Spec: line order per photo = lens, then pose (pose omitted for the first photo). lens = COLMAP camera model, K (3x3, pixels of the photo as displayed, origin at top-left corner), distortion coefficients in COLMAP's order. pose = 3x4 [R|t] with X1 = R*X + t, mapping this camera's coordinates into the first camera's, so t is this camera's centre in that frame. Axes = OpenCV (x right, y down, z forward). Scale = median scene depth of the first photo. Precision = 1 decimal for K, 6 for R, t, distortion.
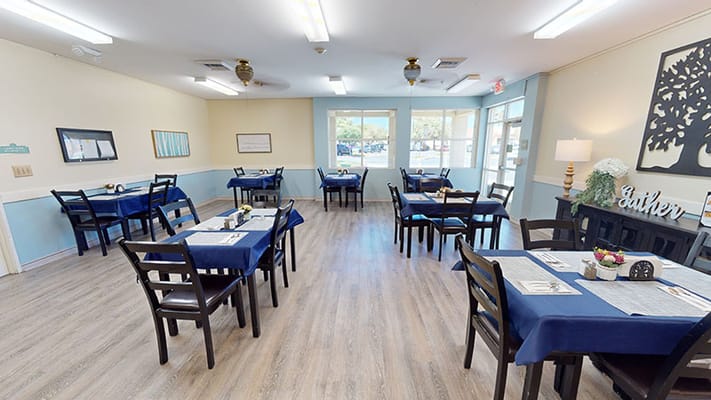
lens RADIAL K [[261.0, 0, 353.8], [0, 261.0, 202.3], [0, 0, 1]] dist [0.003934, 0.000129]
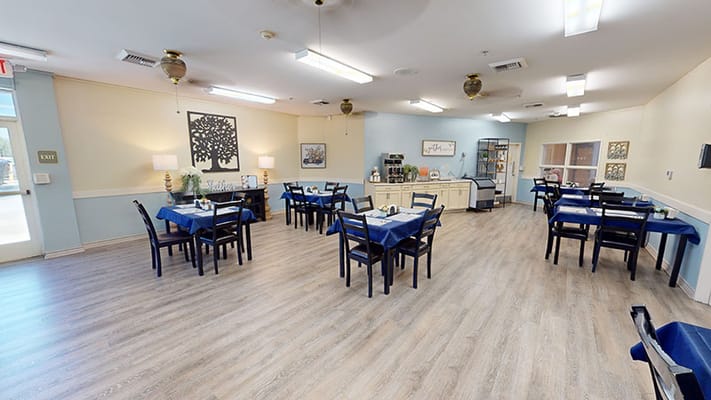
lens RADIAL K [[261.0, 0, 356.9], [0, 261.0, 200.9], [0, 0, 1]] dist [0.003934, 0.000129]
pose [[-0.797087, -0.086532, 0.597632, -1.016298], [0.130862, 0.941409, 0.310844, -0.390808], [-0.589514, 0.325977, -0.739062, 1.927433]]
